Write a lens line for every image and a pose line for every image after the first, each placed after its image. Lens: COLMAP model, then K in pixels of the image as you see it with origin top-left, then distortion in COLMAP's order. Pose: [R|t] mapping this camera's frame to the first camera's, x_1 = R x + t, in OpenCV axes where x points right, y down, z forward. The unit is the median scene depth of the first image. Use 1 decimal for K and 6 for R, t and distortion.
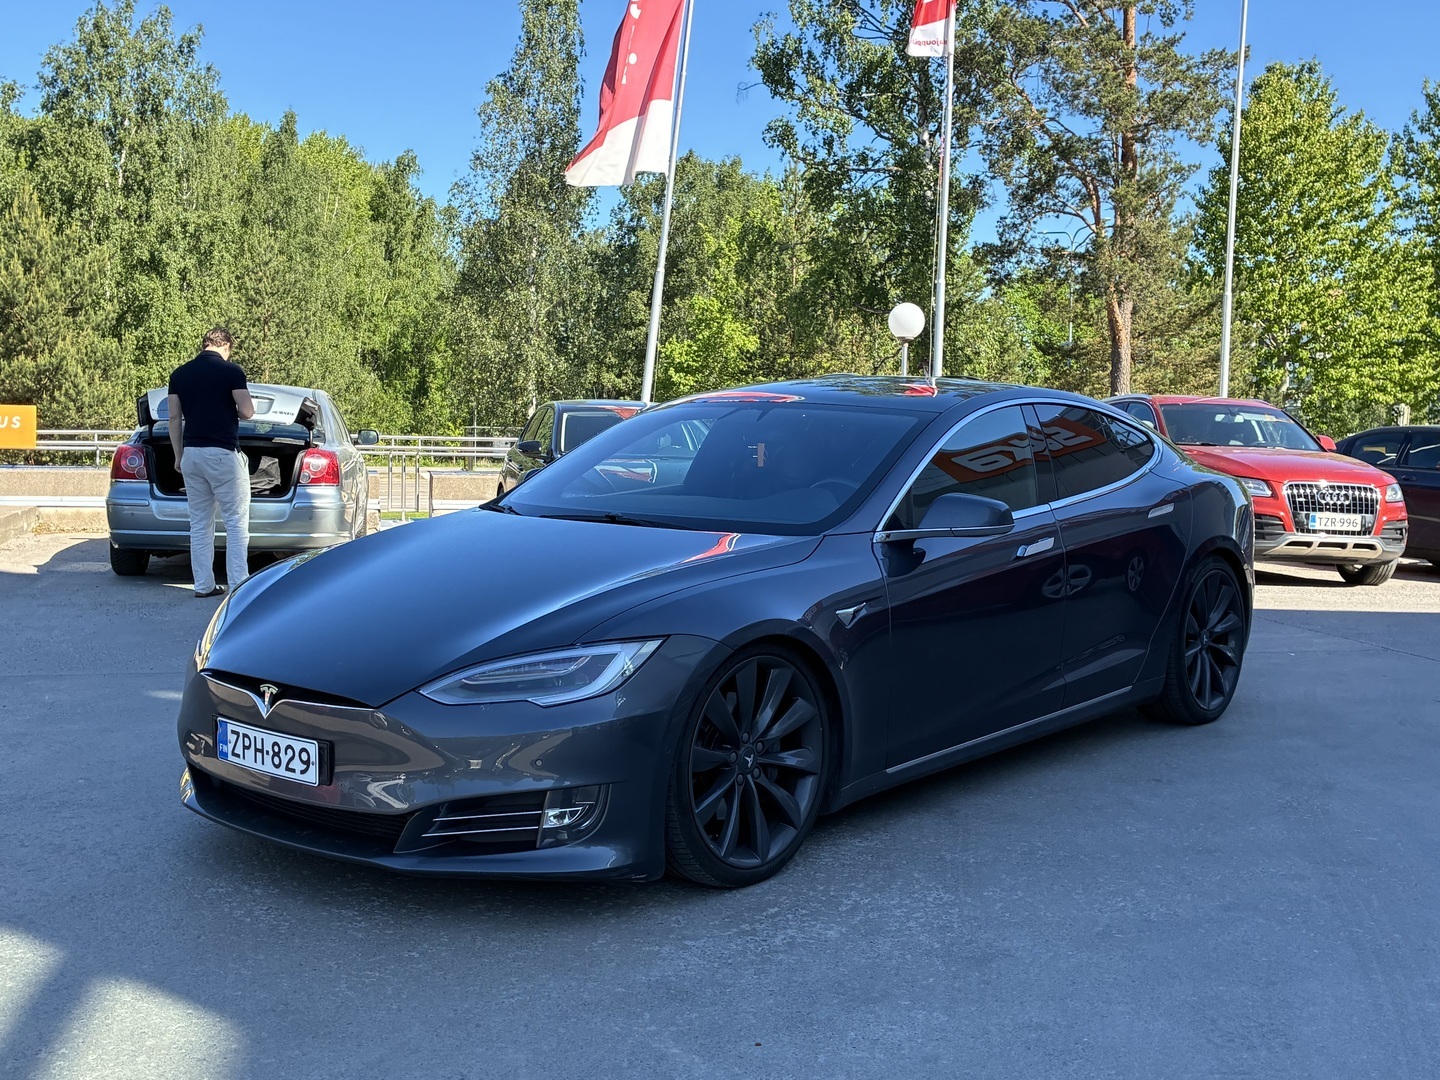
lens RADIAL K [[1635.2, 0, 719.8], [0, 1635.2, 542.4], [0, 0, 1]] dist [0.022049, 0.000000]
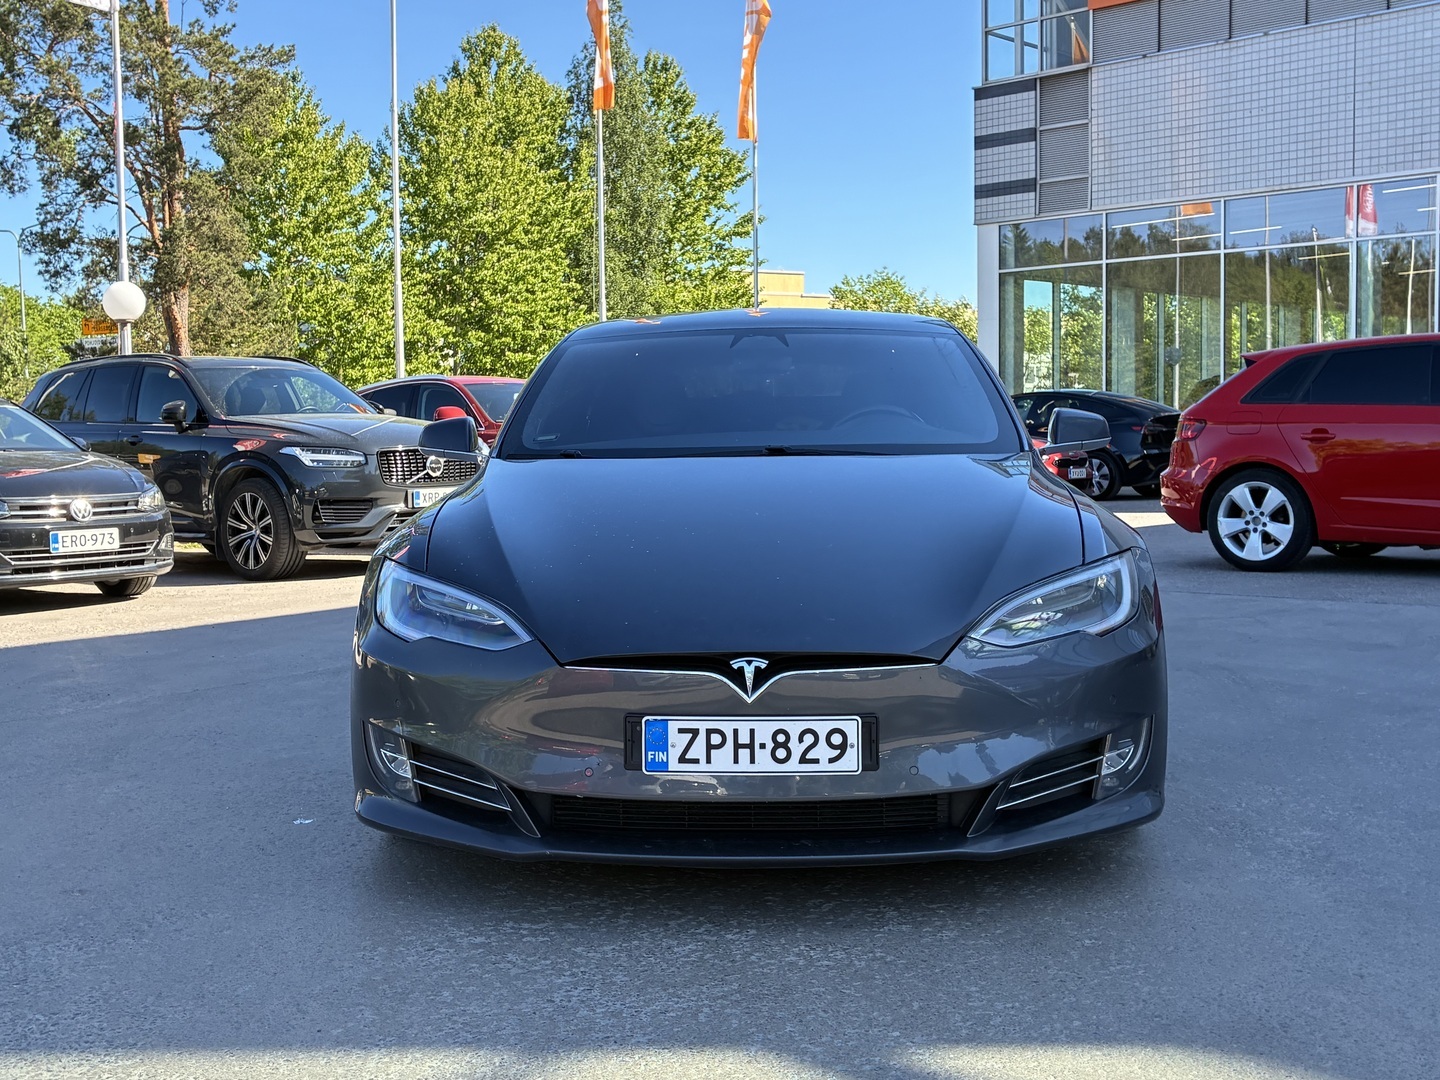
lens RADIAL K [[1635.2, 0, 720.8], [0, 1635.2, 538.5], [0, 0, 1]] dist [0.022049, 0.000000]
pose [[0.799752, -0.075873, 0.595516, -0.726104], [0.081312, 0.996530, 0.017766, 0.016827], [-0.594798, 0.034215, 0.803147, 0.392007]]
